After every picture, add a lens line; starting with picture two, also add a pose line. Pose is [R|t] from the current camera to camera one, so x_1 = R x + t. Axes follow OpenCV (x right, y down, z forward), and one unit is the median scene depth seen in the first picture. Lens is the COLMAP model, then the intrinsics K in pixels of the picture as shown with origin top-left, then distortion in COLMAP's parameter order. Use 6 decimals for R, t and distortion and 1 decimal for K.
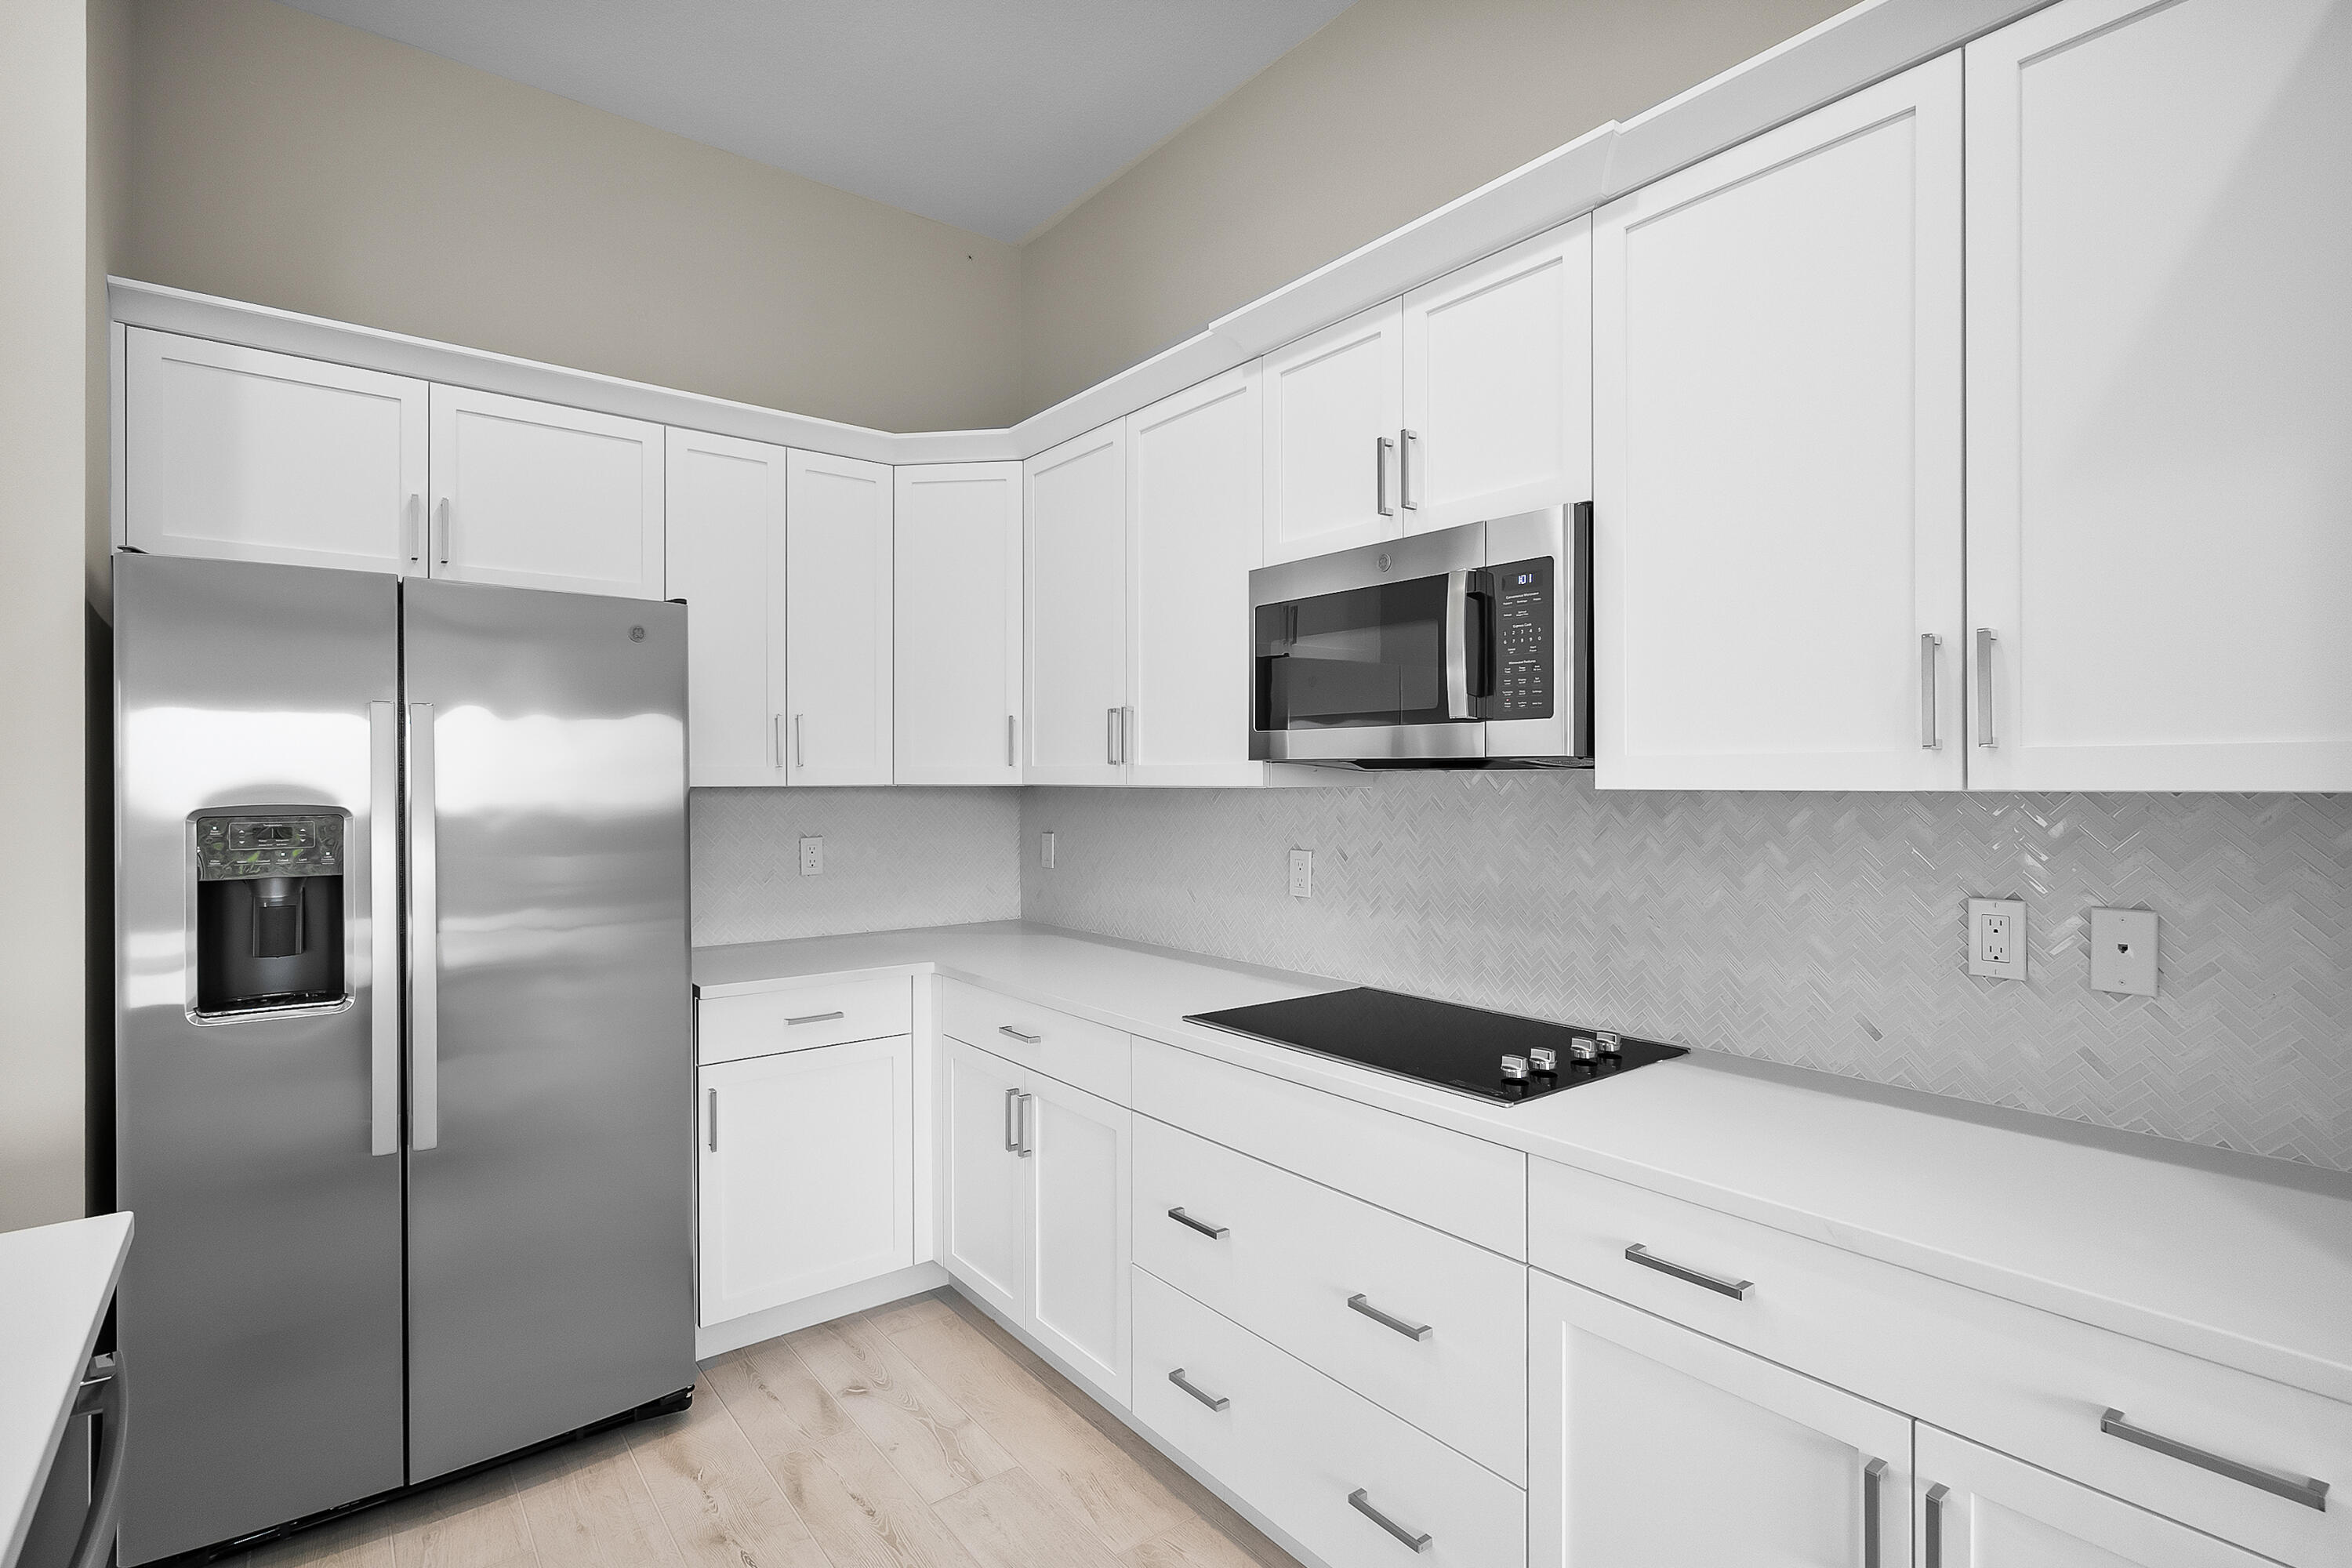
lens RADIAL K [[1087.6, 0, 1168.6], [0, 1087.6, 776.8], [0, 0, 1]] dist [0.000121, 0.000466]
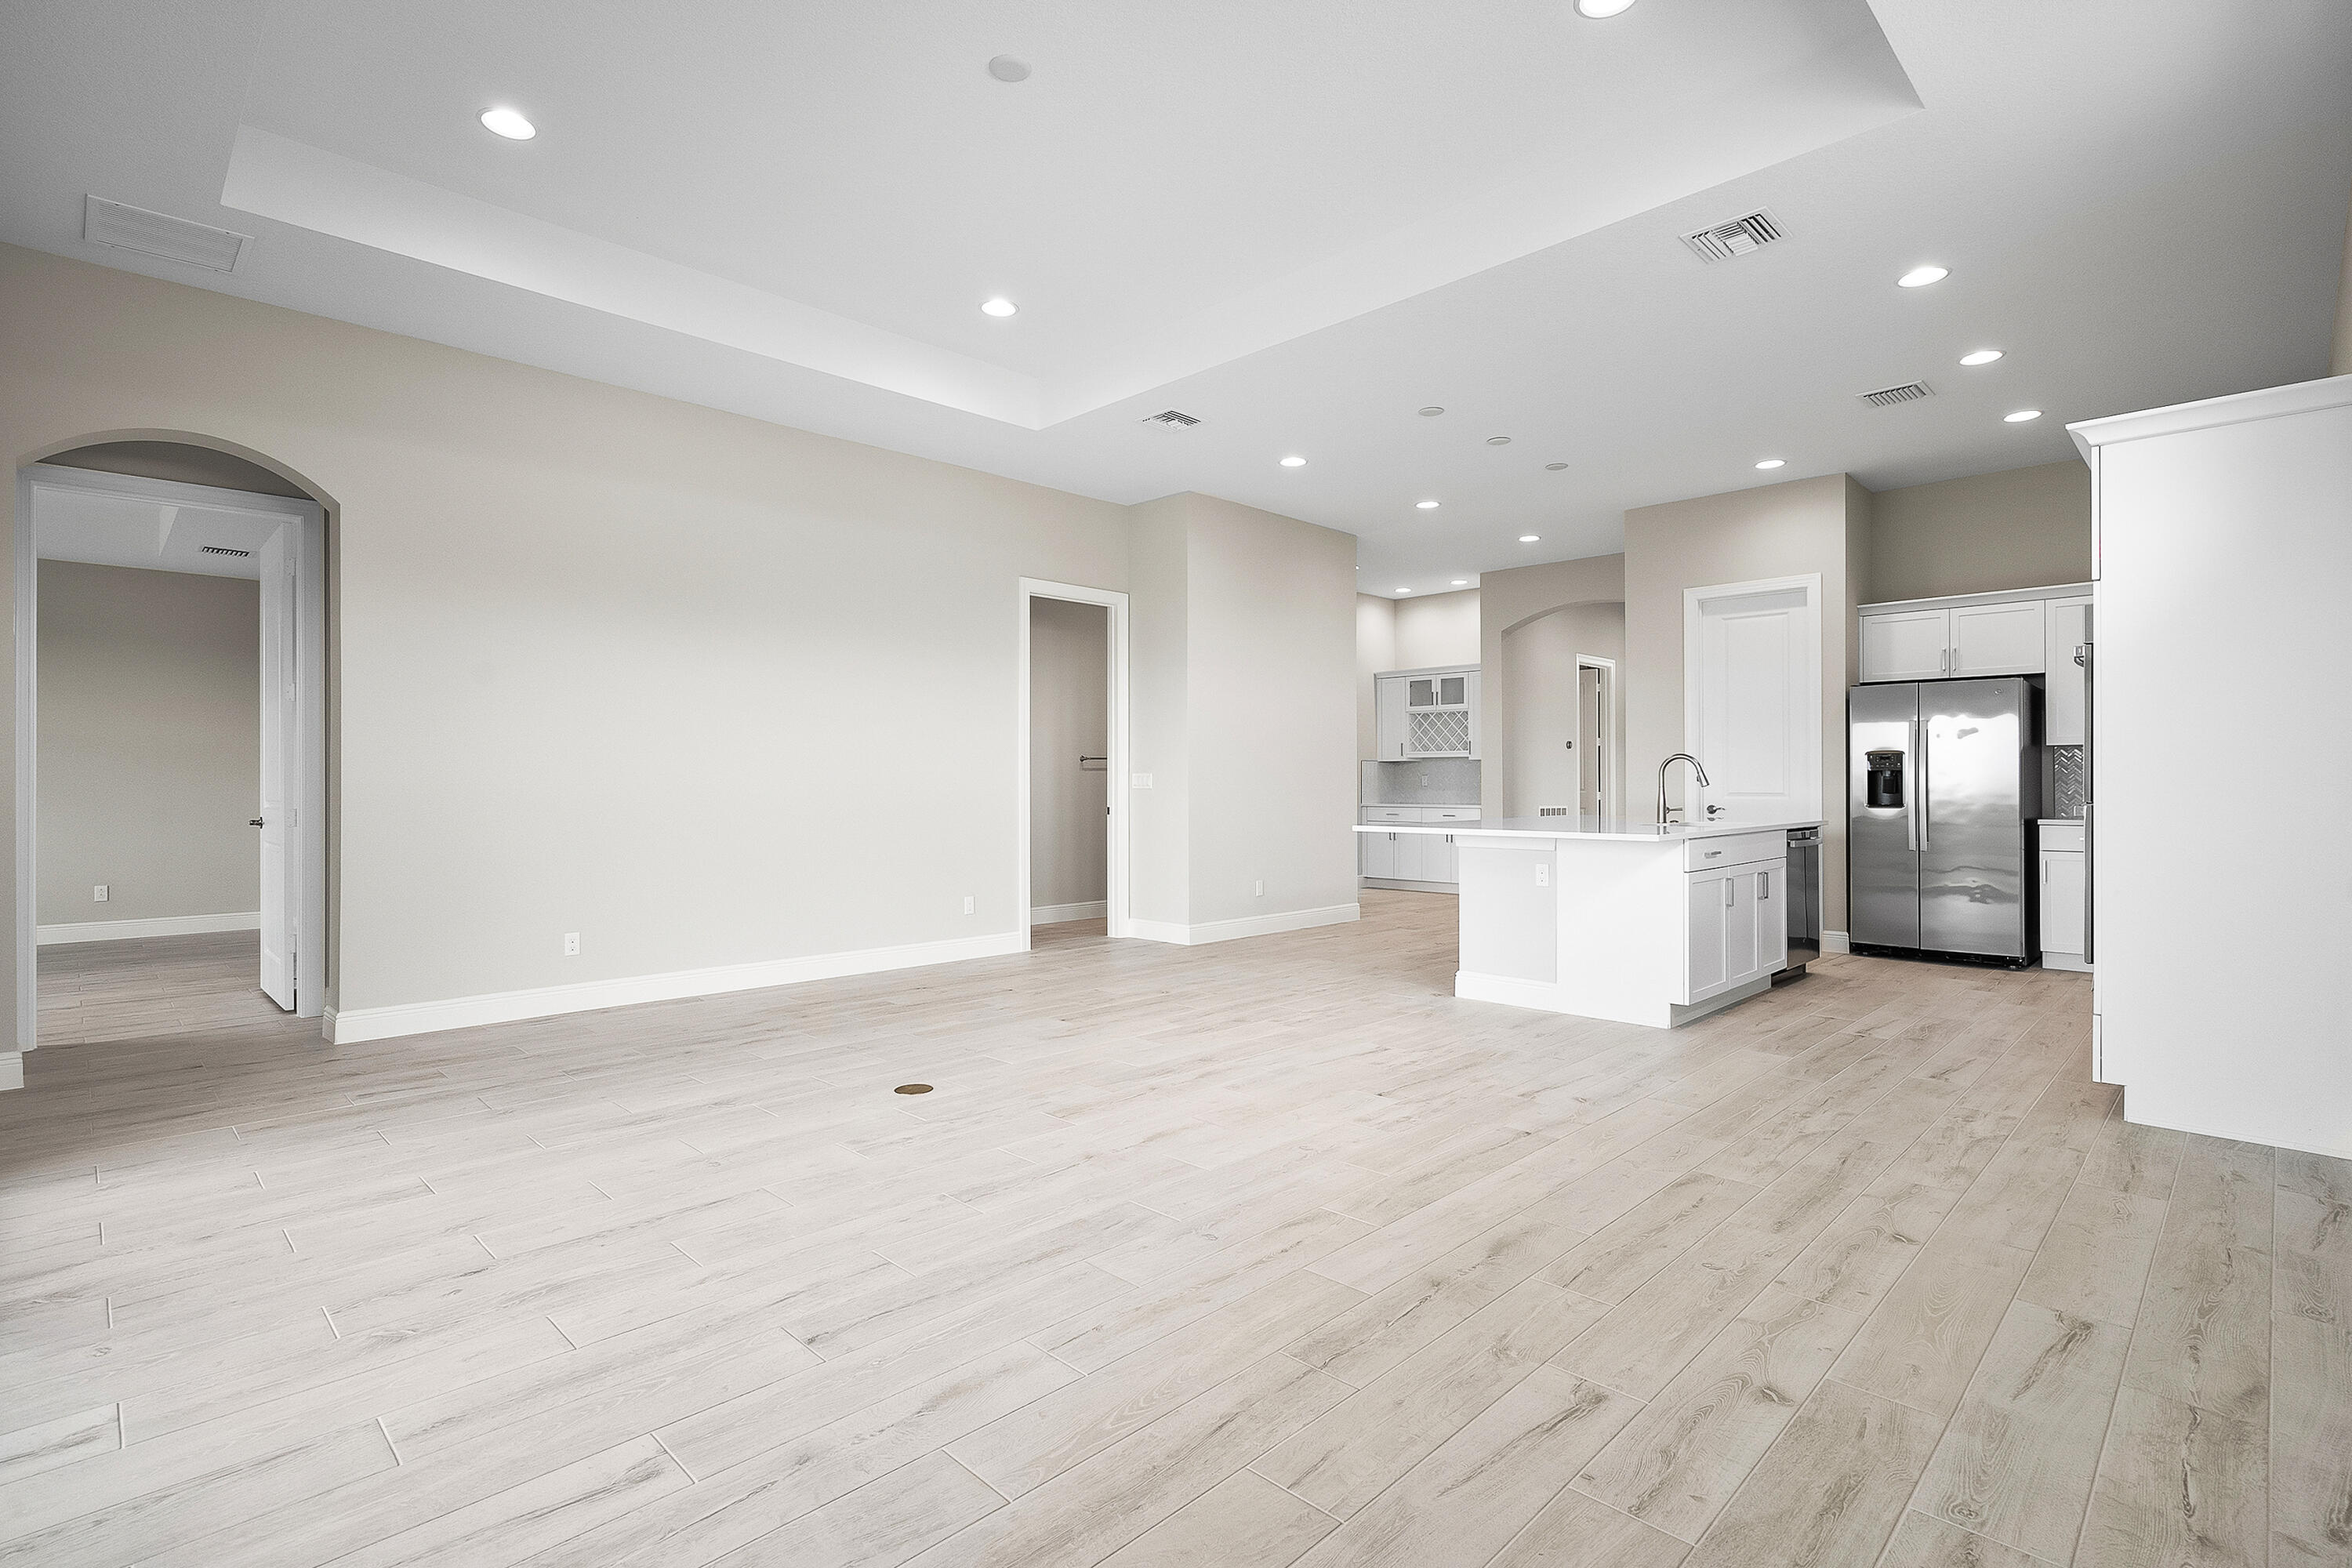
lens RADIAL K [[1087.6, 0, 1168.6], [0, 1087.6, 776.8], [0, 0, 1]] dist [0.000121, 0.000466]
pose [[0.105483, -0.003497, -0.994415, 2.572712], [0.006930, 0.999972, -0.002782, 0.108570], [0.994397, -0.006598, 0.105505, -1.795938]]
